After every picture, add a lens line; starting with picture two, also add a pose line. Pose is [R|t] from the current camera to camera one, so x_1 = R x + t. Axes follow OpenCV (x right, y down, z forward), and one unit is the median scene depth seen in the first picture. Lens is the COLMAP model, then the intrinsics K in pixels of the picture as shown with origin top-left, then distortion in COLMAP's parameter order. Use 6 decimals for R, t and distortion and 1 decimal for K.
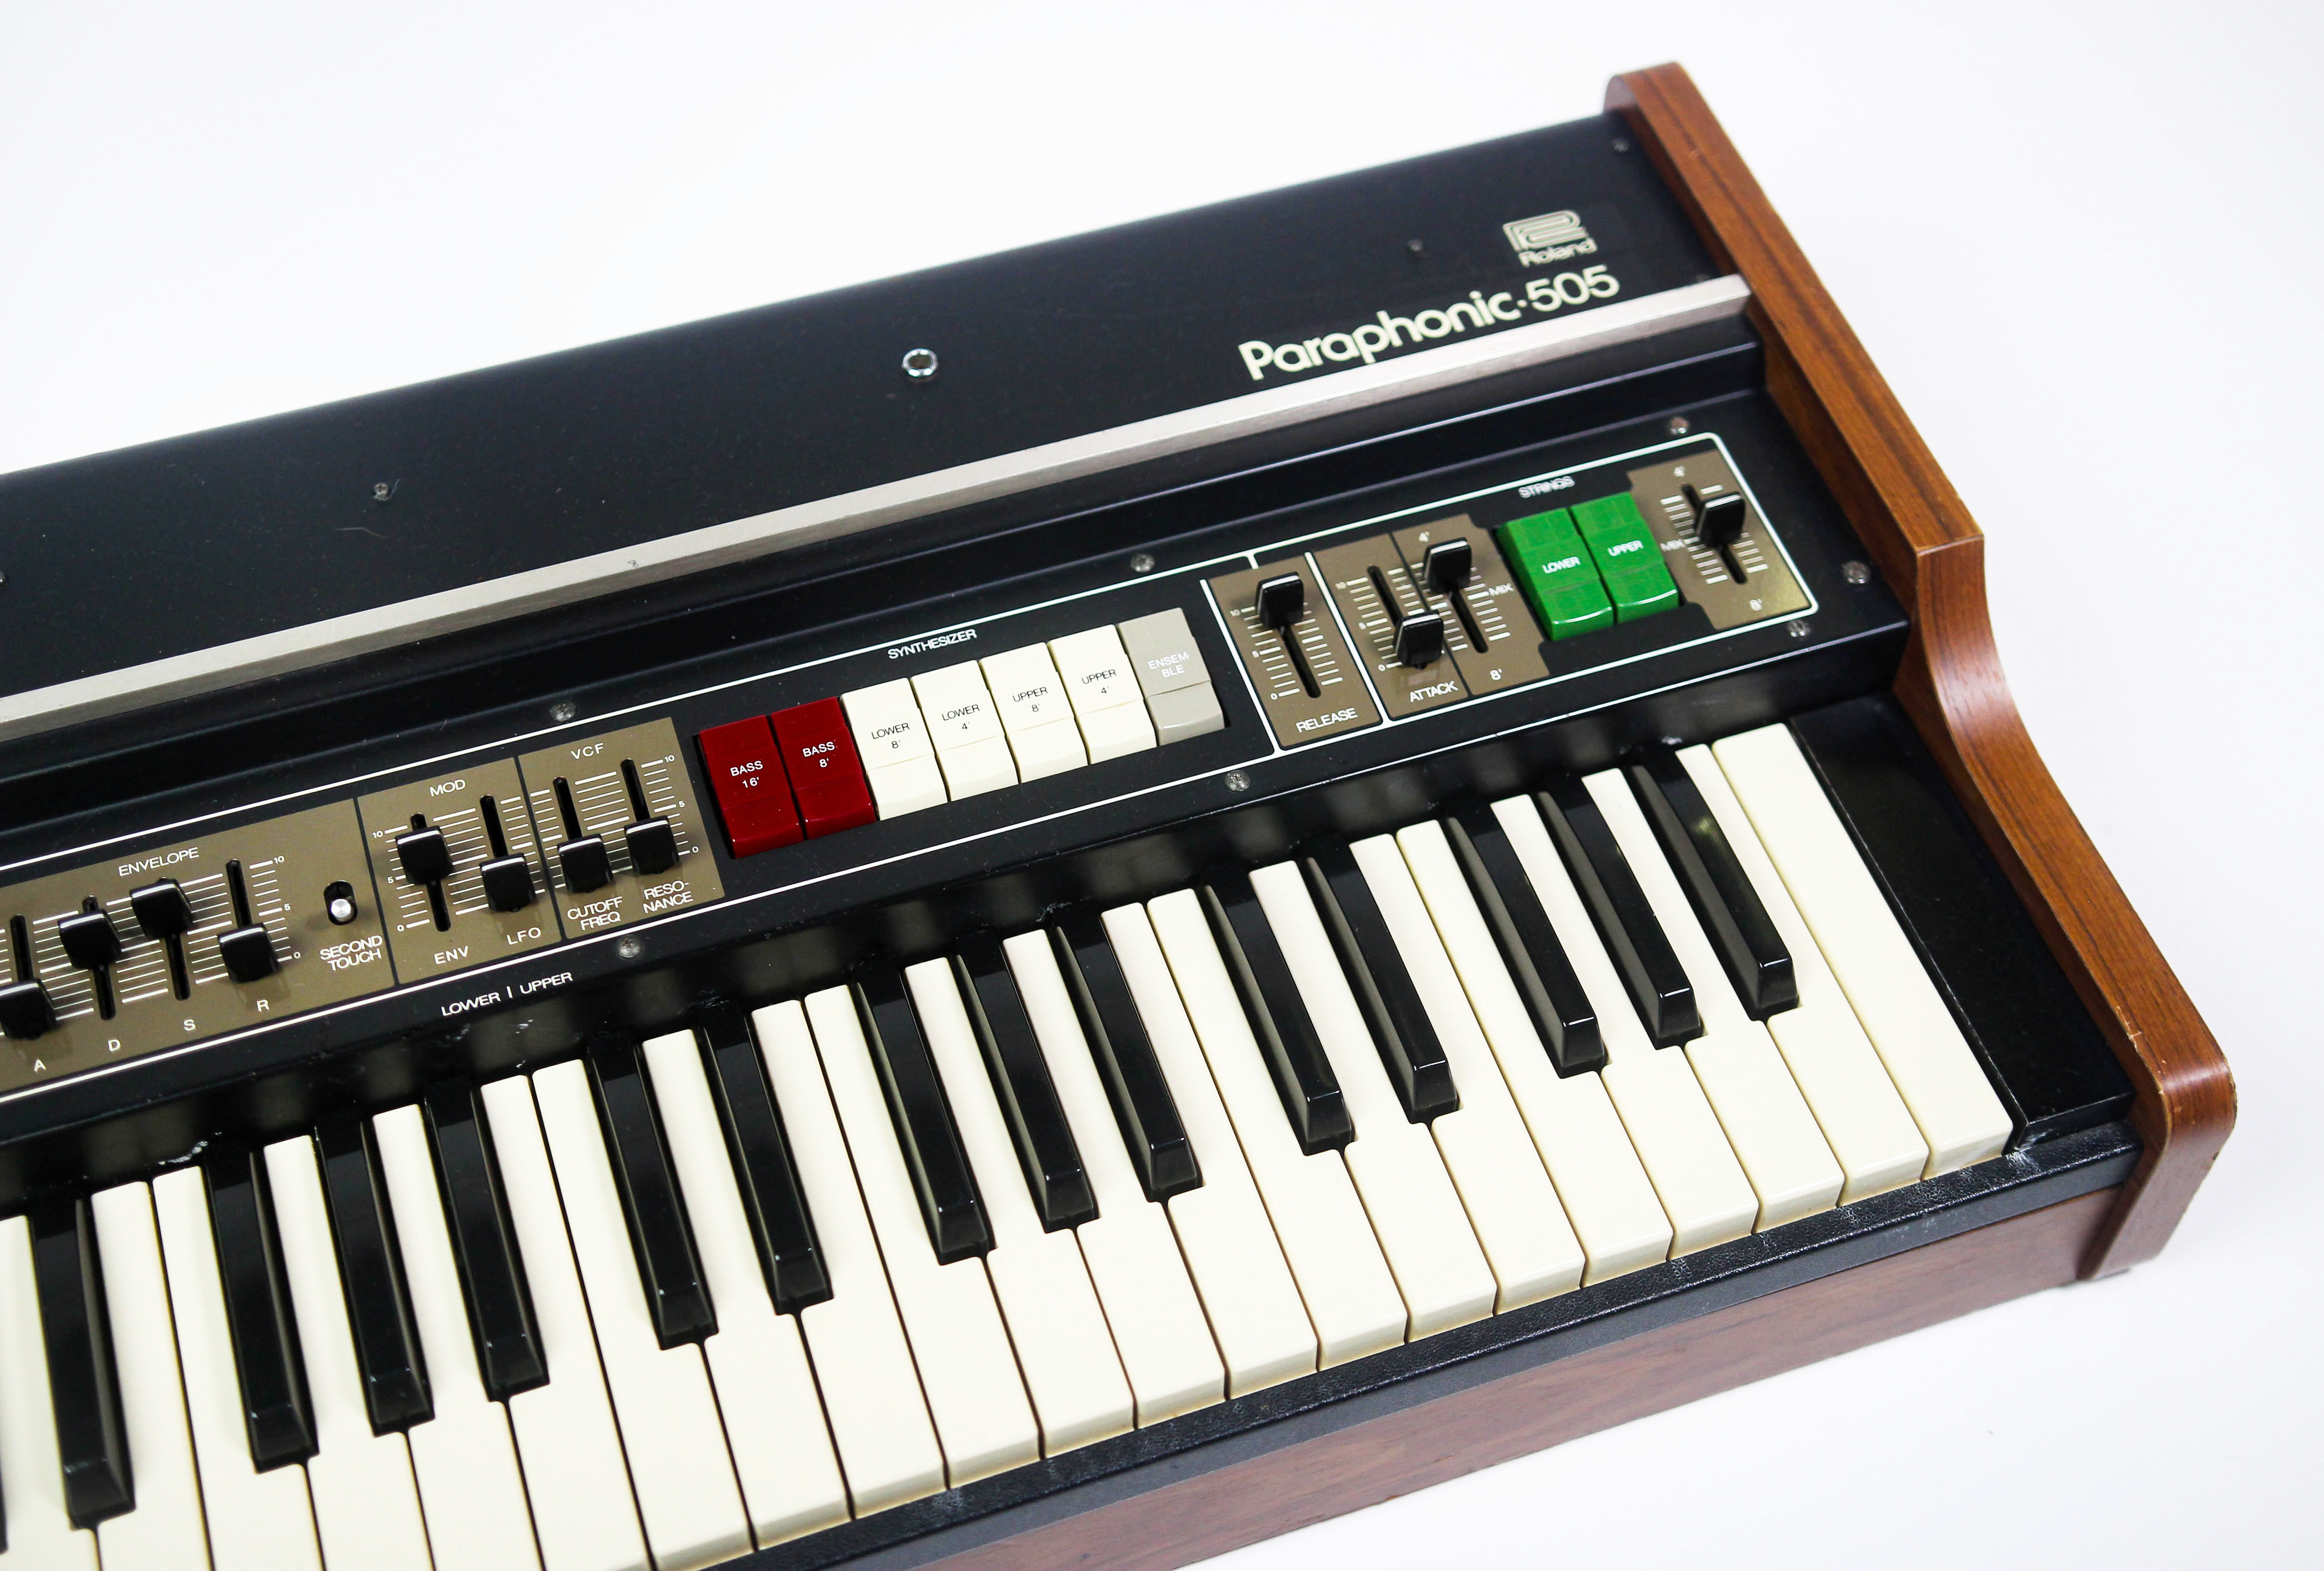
lens RADIAL K [[3060.6, 0, 1161.0], [0, 3060.6, 787.7], [0, 0, 1]] dist [0.096390, 0.000000]
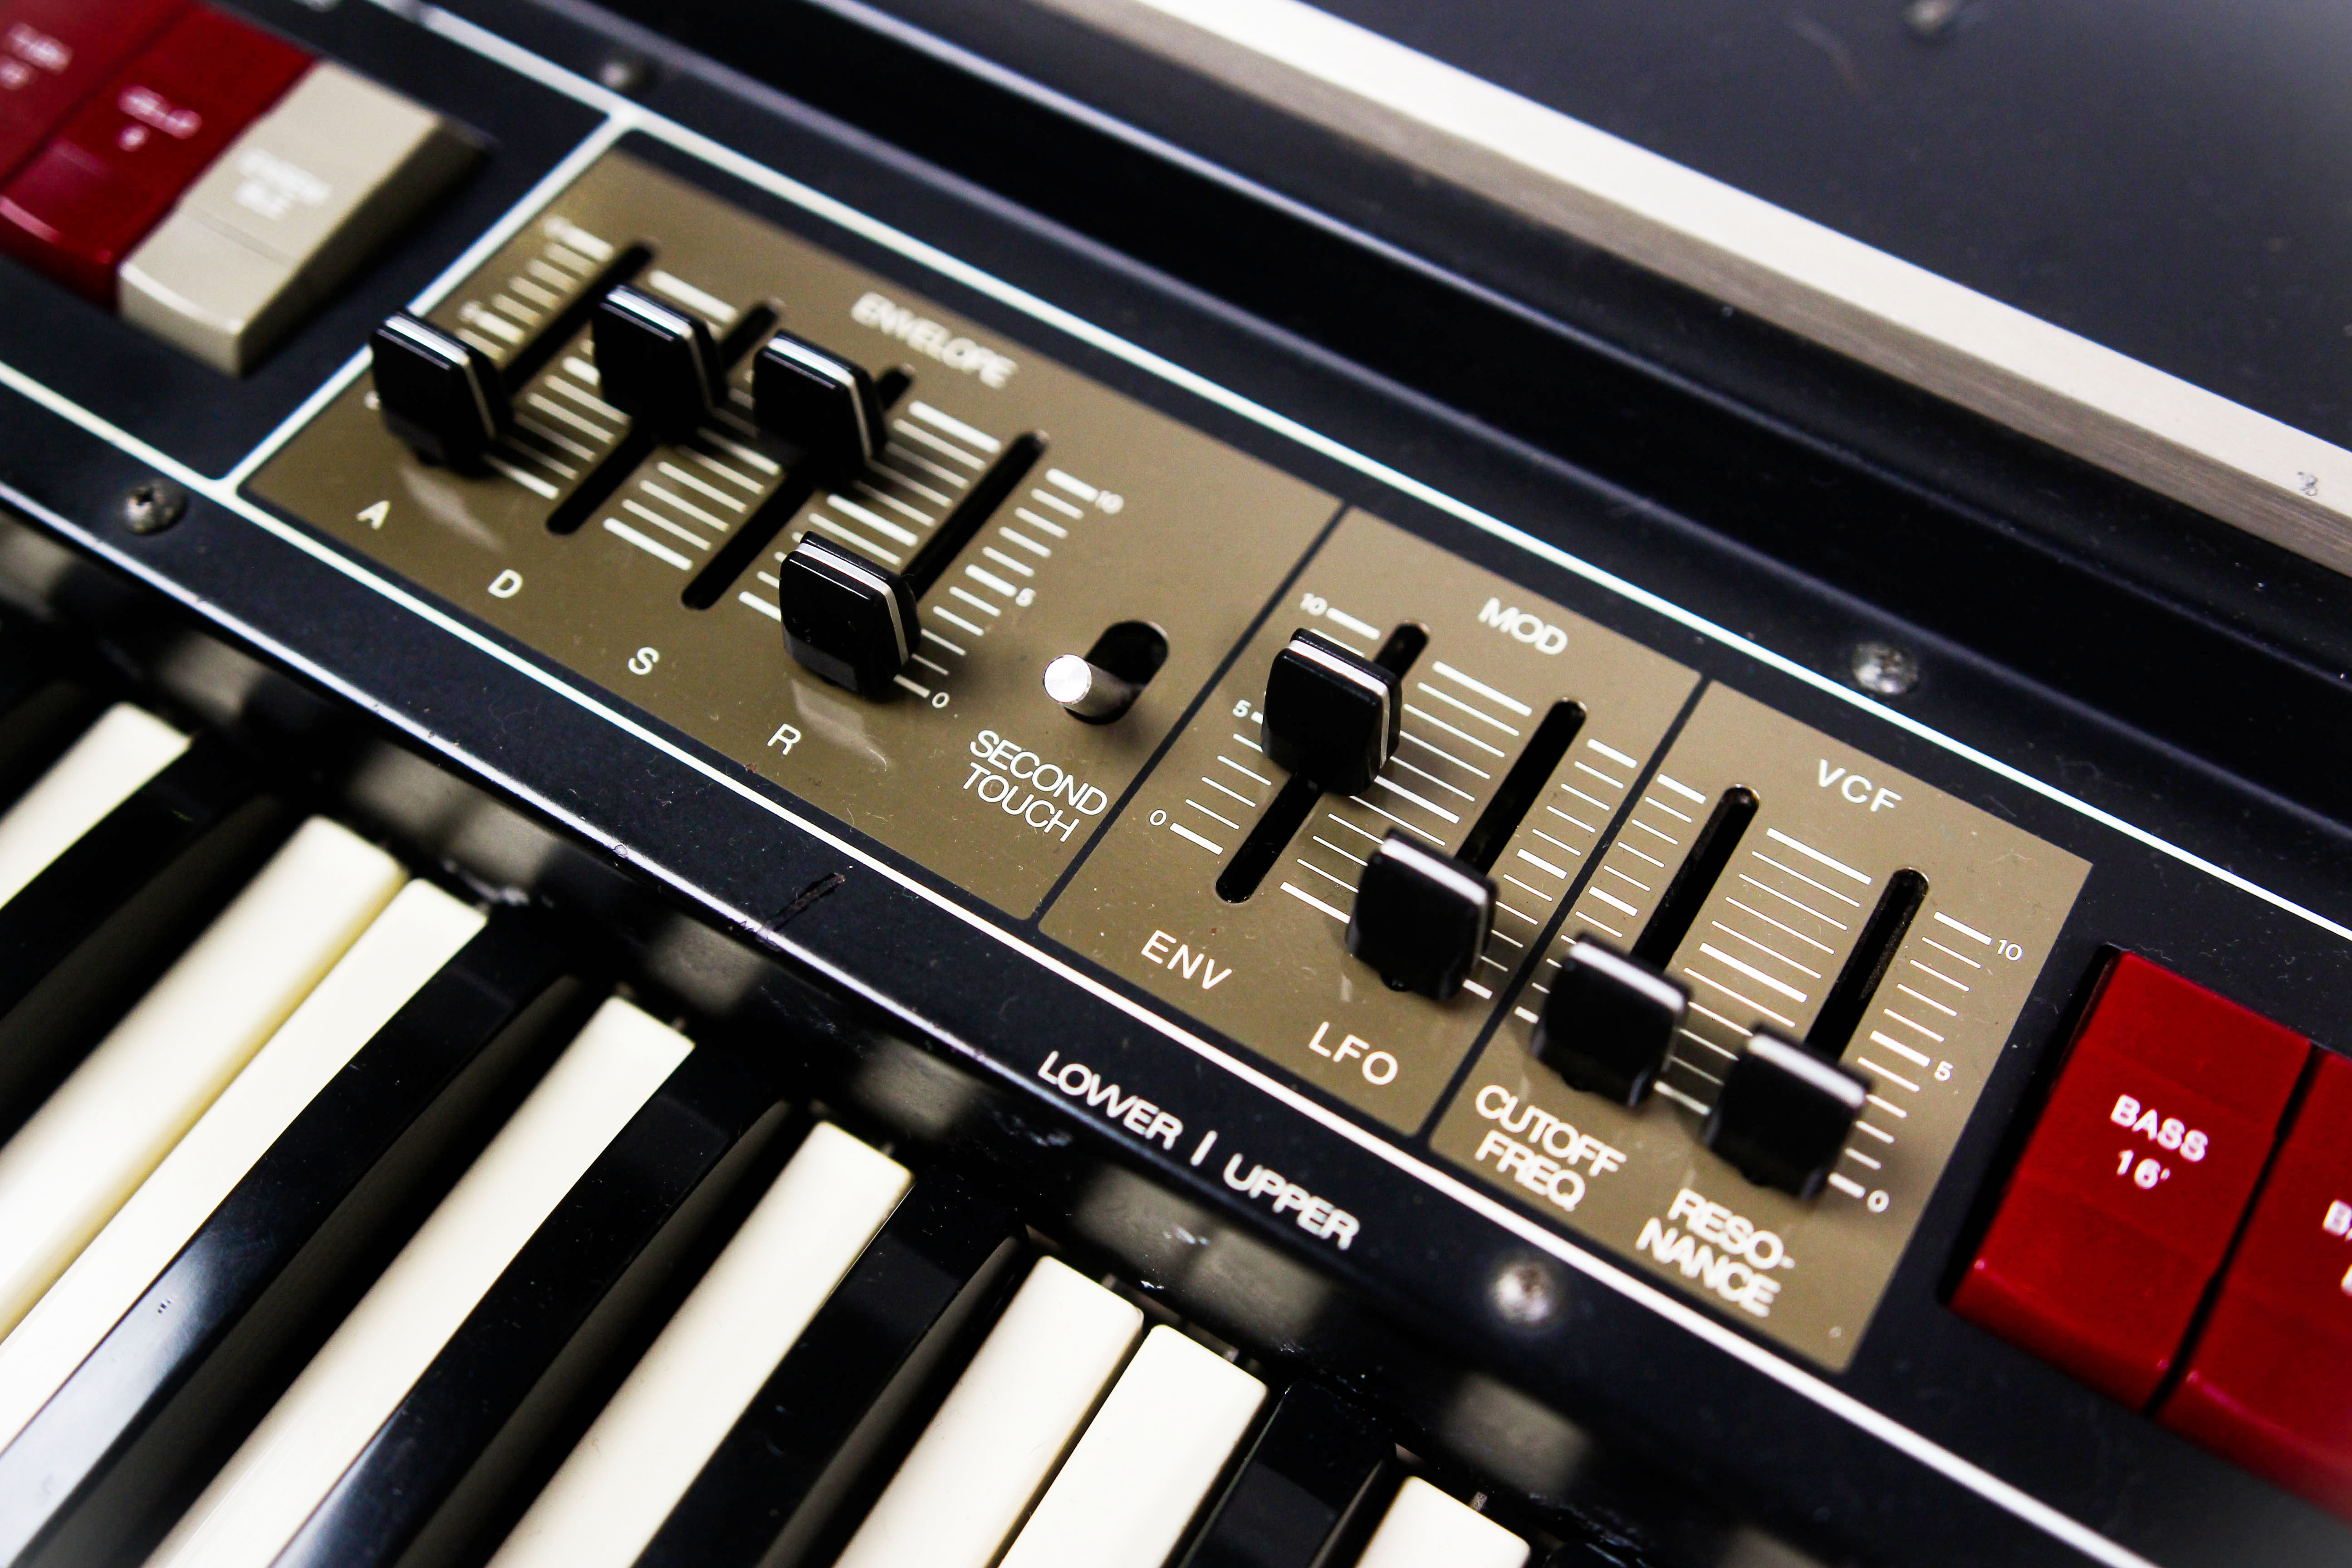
lens RADIAL K [[2554.4, 0, 1167.0], [0, 2554.4, 776.4], [0, 0, 1]] dist [-0.022363, 0.000000]
pose [[0.638608, 0.650287, -0.411469, -0.116745], [-0.632377, 0.748152, 0.200920, -0.023016], [0.438497, 0.131894, 0.889002, 0.708056]]
